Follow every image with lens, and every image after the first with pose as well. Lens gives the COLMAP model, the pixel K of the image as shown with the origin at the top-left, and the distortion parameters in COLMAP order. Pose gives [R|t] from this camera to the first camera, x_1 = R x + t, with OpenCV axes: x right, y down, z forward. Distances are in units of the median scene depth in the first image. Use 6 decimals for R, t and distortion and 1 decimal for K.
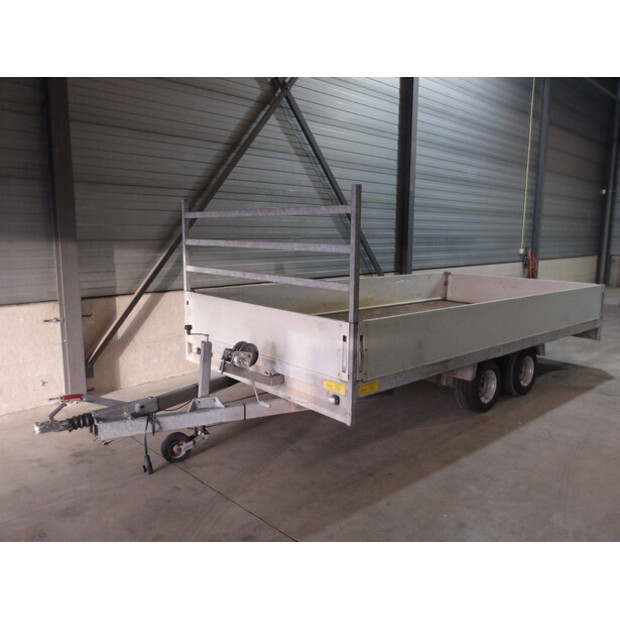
lens RADIAL K [[510.3, 0, 310.0], [0, 510.3, 310.0], [0, 0, 1]] dist [0.008212, 0.004528]
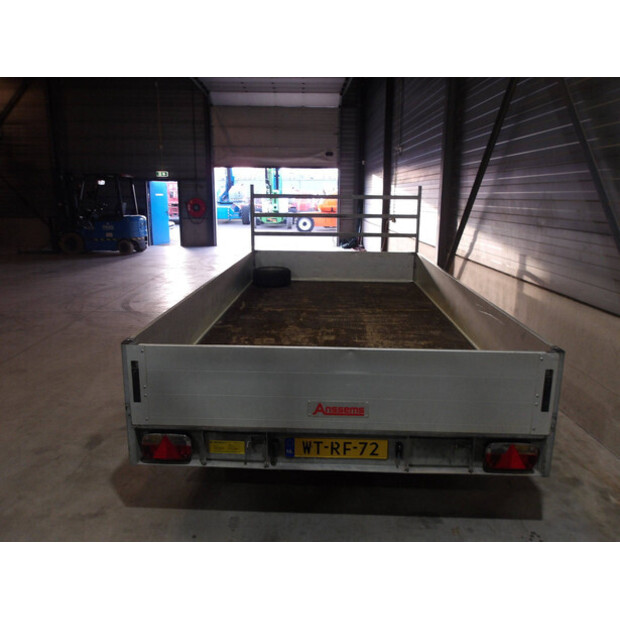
lens RADIAL K [[515.0, 0, 310.0], [0, 515.0, 310.0], [0, 0, 1]] dist [0.015206, 0.000926]
pose [[-0.699755, 0.141477, -0.700234, 0.898870], [-0.126269, 0.940267, 0.316156, -0.274404], [0.703136, 0.309649, -0.640092, 1.617079]]
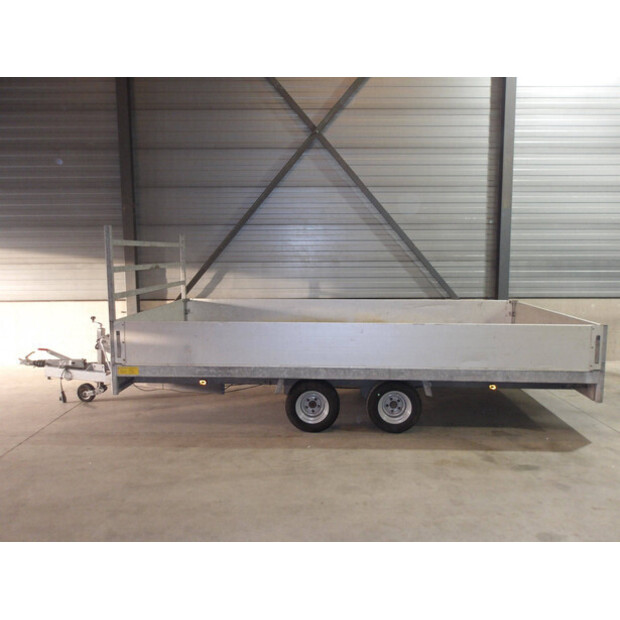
lens RADIAL K [[515.0, 0, 310.0], [0, 515.0, 310.0], [0, 0, 1]] dist [0.015206, 0.000926]
pose [[0.710923, 0.070082, -0.699769, 0.924569], [-0.097975, 0.995189, 0.000131, -0.037858], [0.696412, 0.068466, 0.714369, 0.219732]]
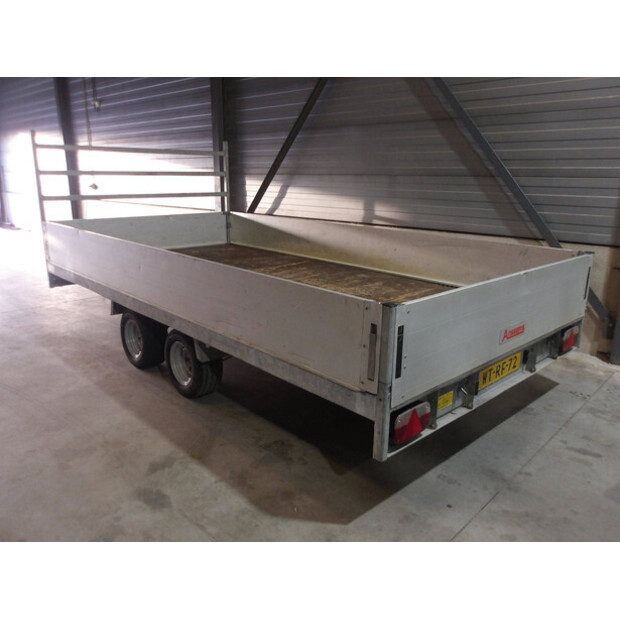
lens RADIAL K [[510.3, 0, 310.0], [0, 510.3, 310.0], [0, 0, 1]] dist [0.008212, 0.004528]
pose [[0.018315, 0.250912, -0.967837, 1.049827], [-0.163088, 0.955784, 0.244702, -0.142525], [0.986441, 0.153361, 0.058426, 1.091918]]
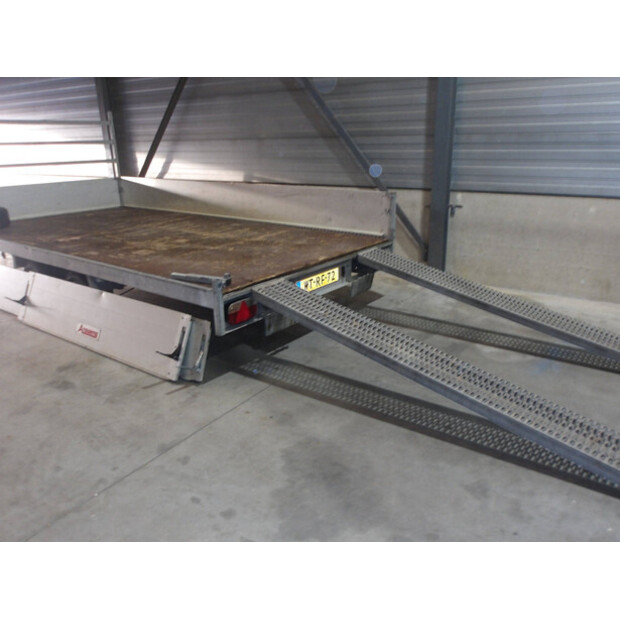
lens RADIAL K [[515.0, 0, 310.0], [0, 515.0, 310.0], [0, 0, 1]] dist [0.015206, 0.000926]
pose [[0.178022, 0.301264, -0.936775, 1.270335], [-0.130502, 0.950801, 0.280974, -0.150569], [0.975335, 0.072231, 0.208579, 1.165863]]
